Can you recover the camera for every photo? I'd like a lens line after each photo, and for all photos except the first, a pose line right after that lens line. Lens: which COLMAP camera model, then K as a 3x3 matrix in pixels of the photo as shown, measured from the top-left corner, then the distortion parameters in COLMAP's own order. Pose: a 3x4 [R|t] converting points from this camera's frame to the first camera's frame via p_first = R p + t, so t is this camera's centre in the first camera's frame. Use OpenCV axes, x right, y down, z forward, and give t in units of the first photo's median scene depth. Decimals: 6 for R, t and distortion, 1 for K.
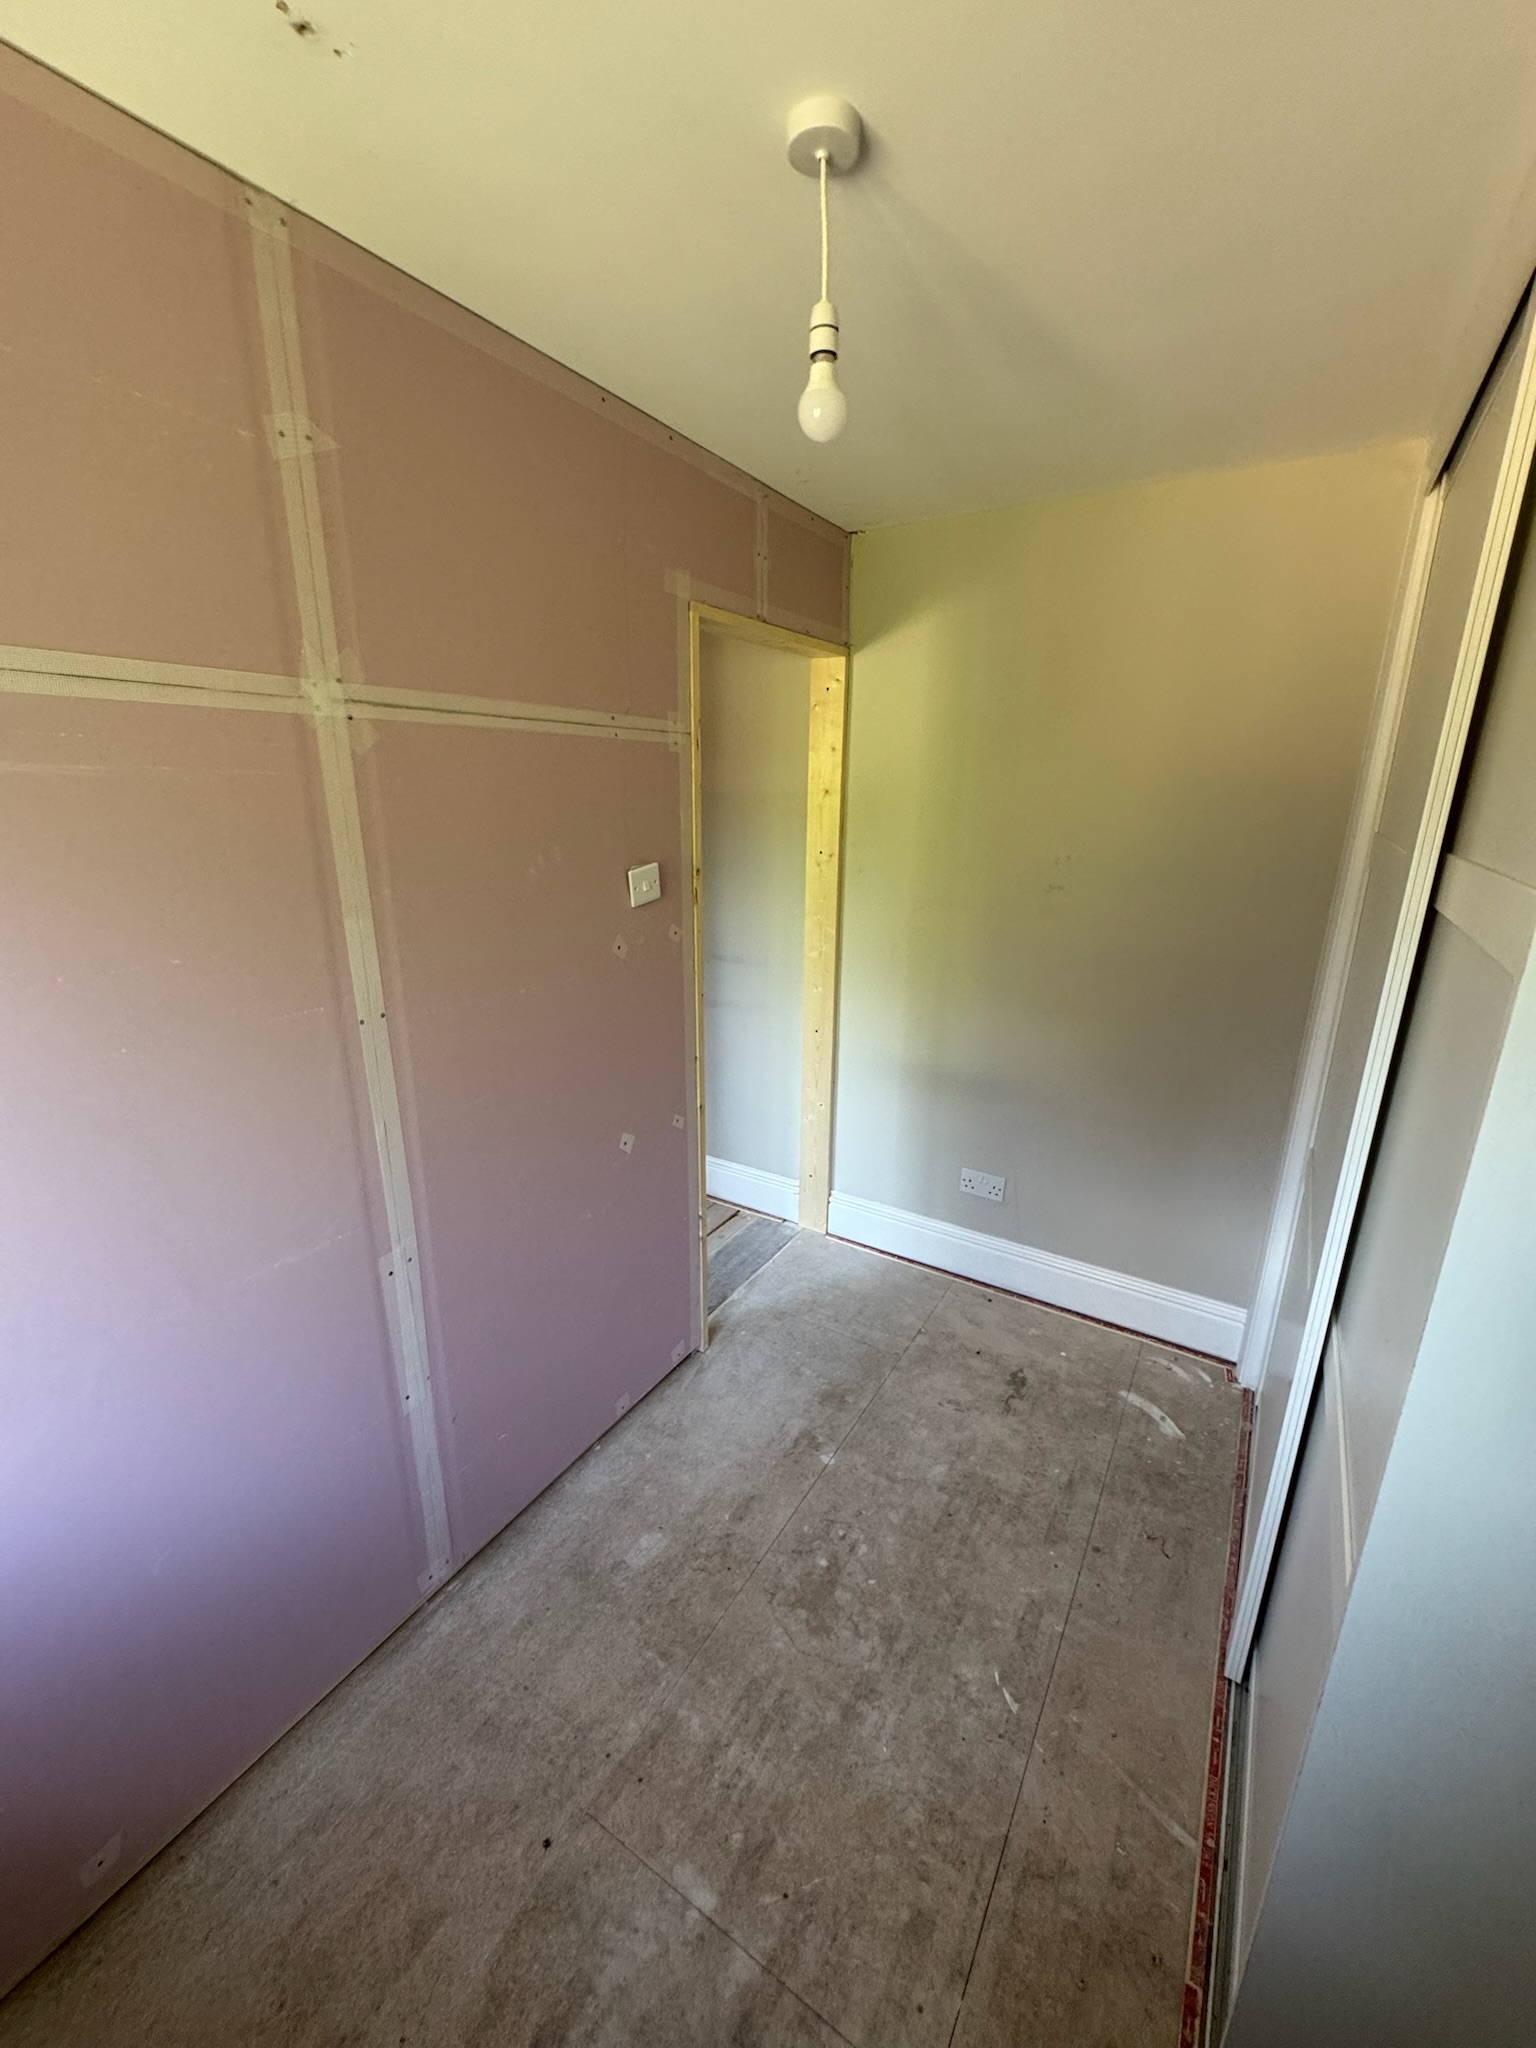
lens RADIAL K [[808.5, 0, 768.3], [0, 808.5, 1024.3], [0, 0, 1]] dist [-0.002974, -0.000359]
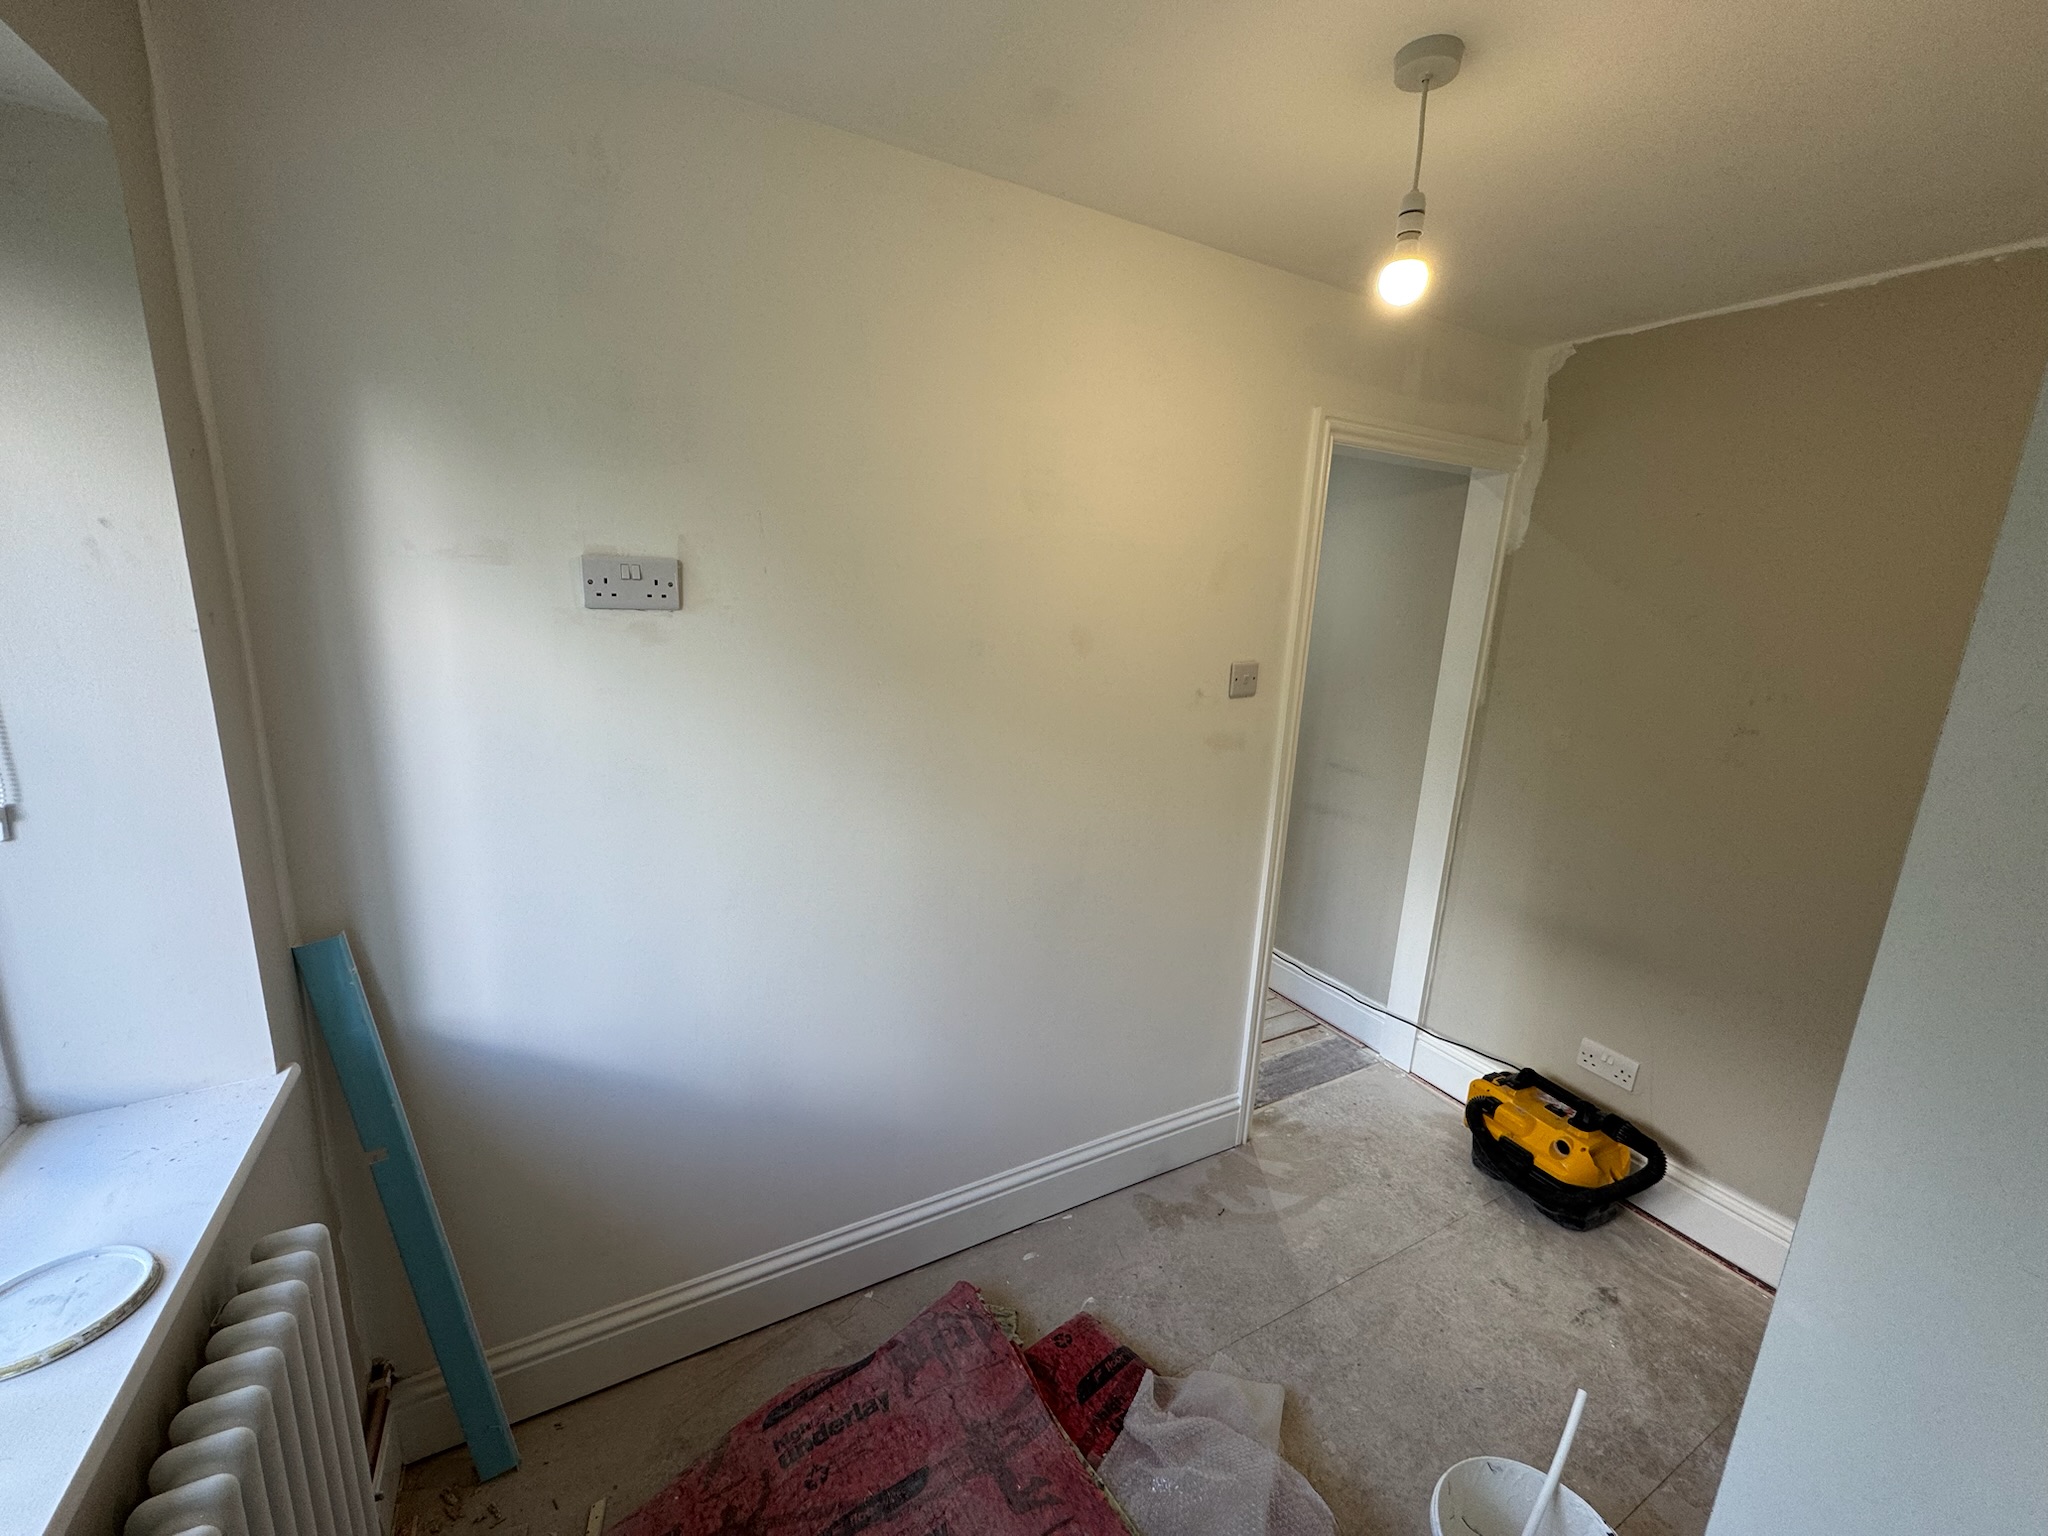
lens RADIAL K [[808.5, 0, 1024.6], [0, 808.5, 768.9], [0, 0, 1]] dist [-0.002974, -0.000359]
pose [[0.871548, 0.138926, -0.470217, 0.153081], [-0.174819, 0.984038, -0.033292, 0.047935], [0.458086, 0.111219, 0.881923, -0.131004]]
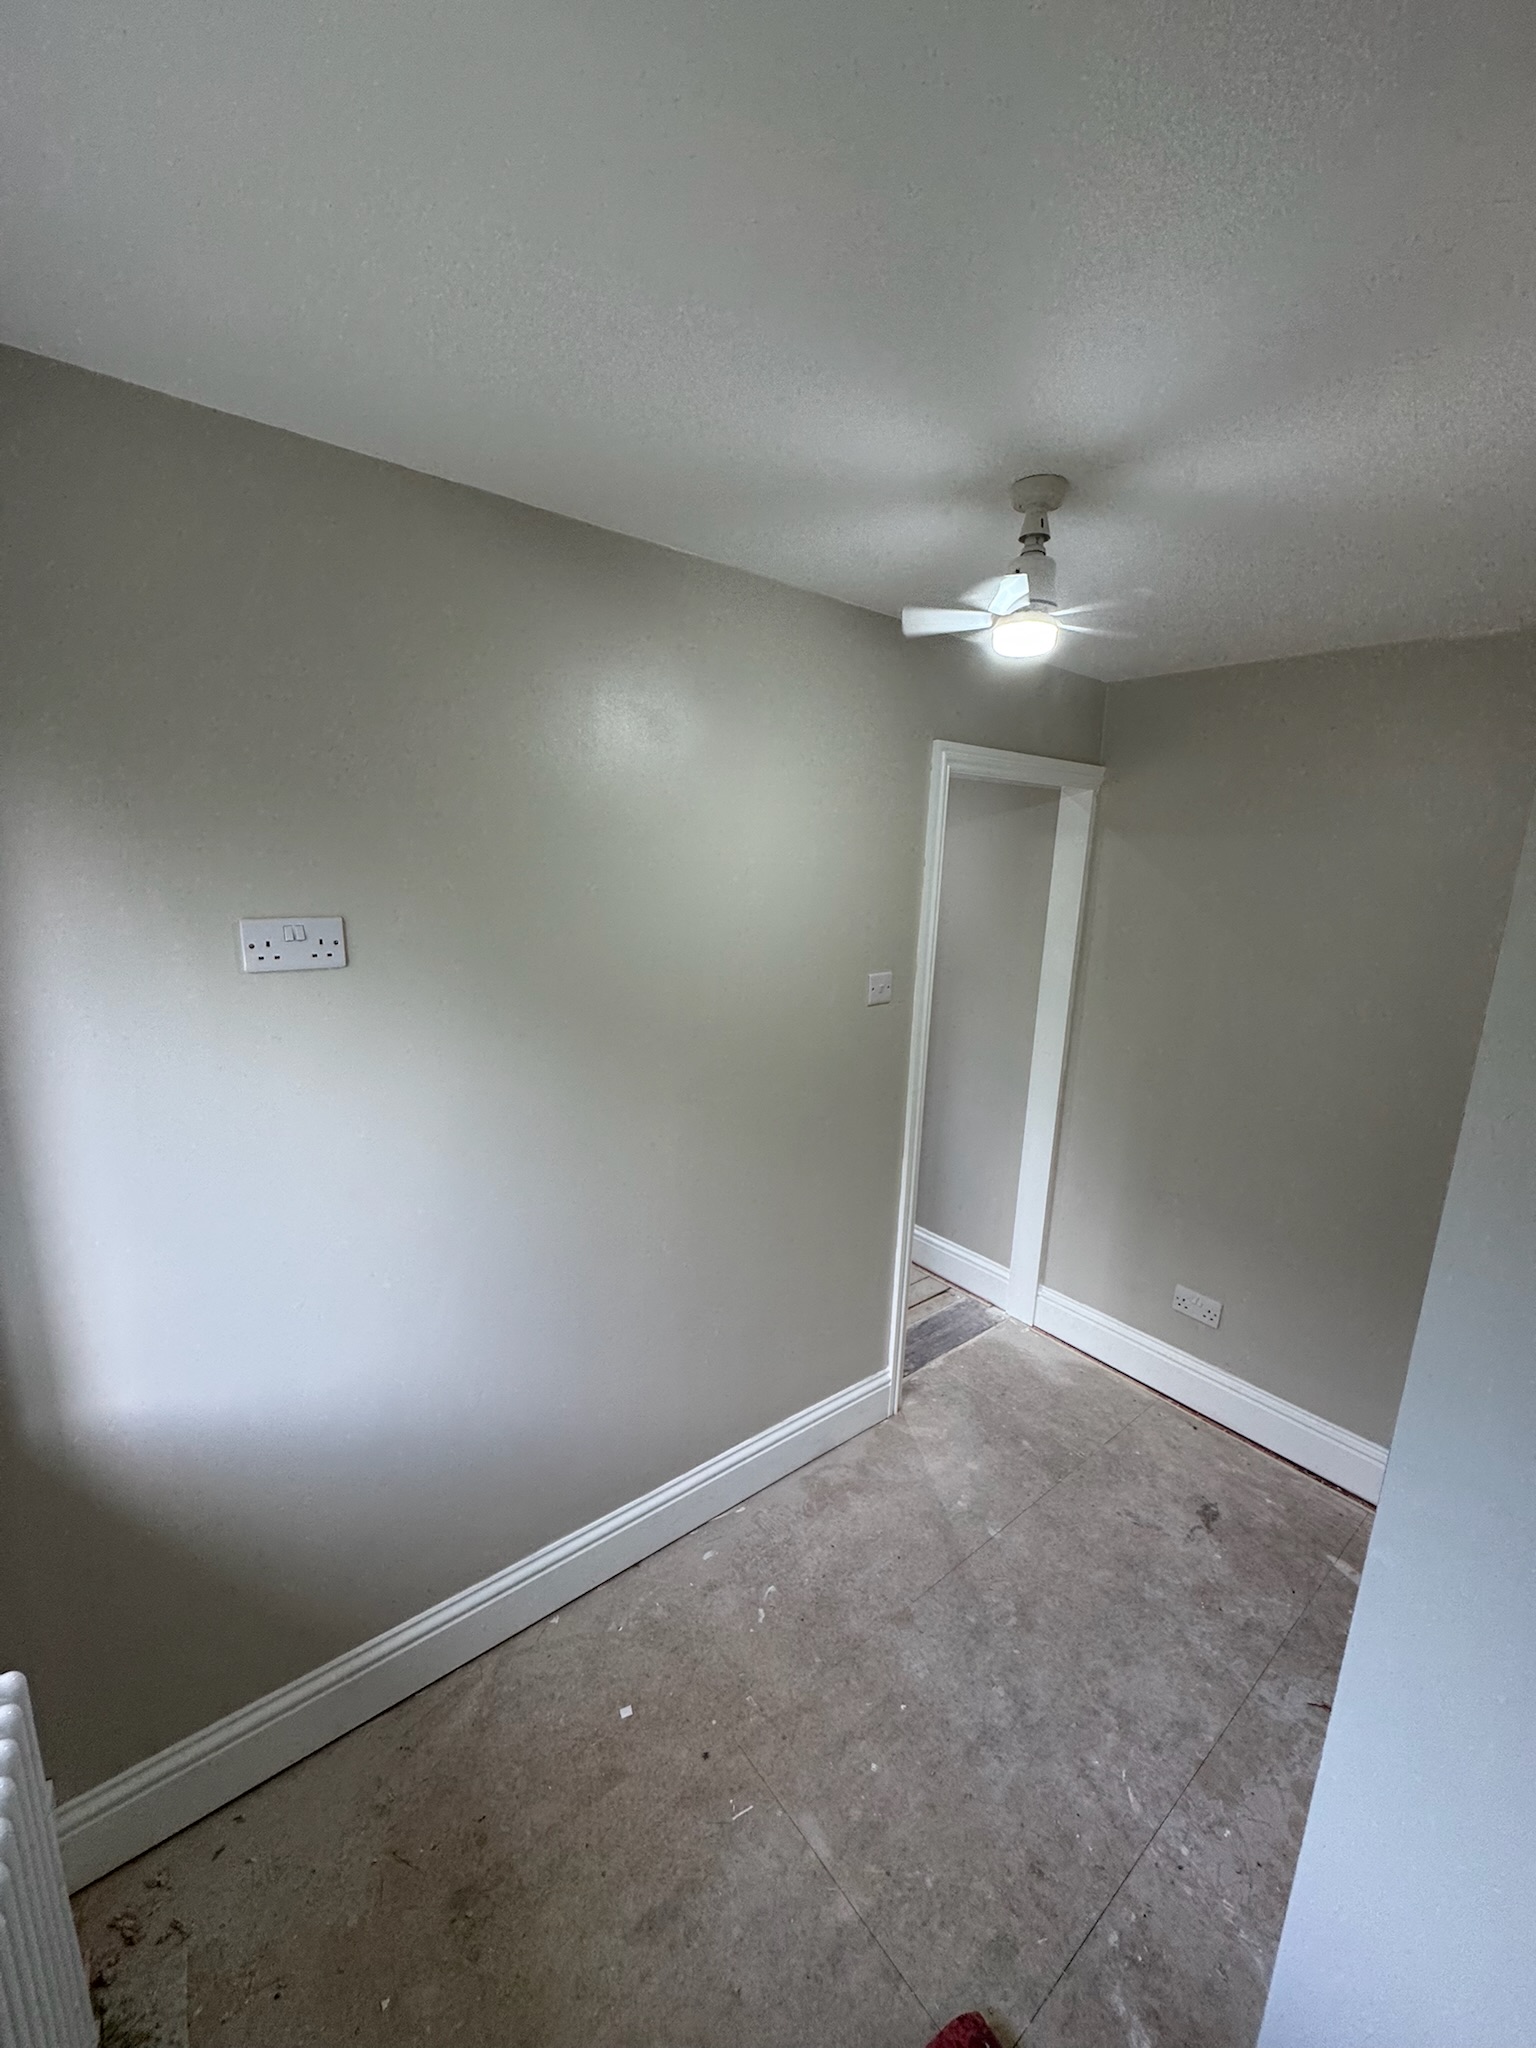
lens RADIAL K [[808.5, 0, 770.0], [0, 808.5, 1024.6], [0, 0, 1]] dist [-0.002974, -0.000359]
pose [[0.944295, 0.093782, -0.315455, 0.092653], [-0.119922, 0.990689, -0.064456, -0.028465], [0.306473, 0.098695, 0.946749, -0.226689]]
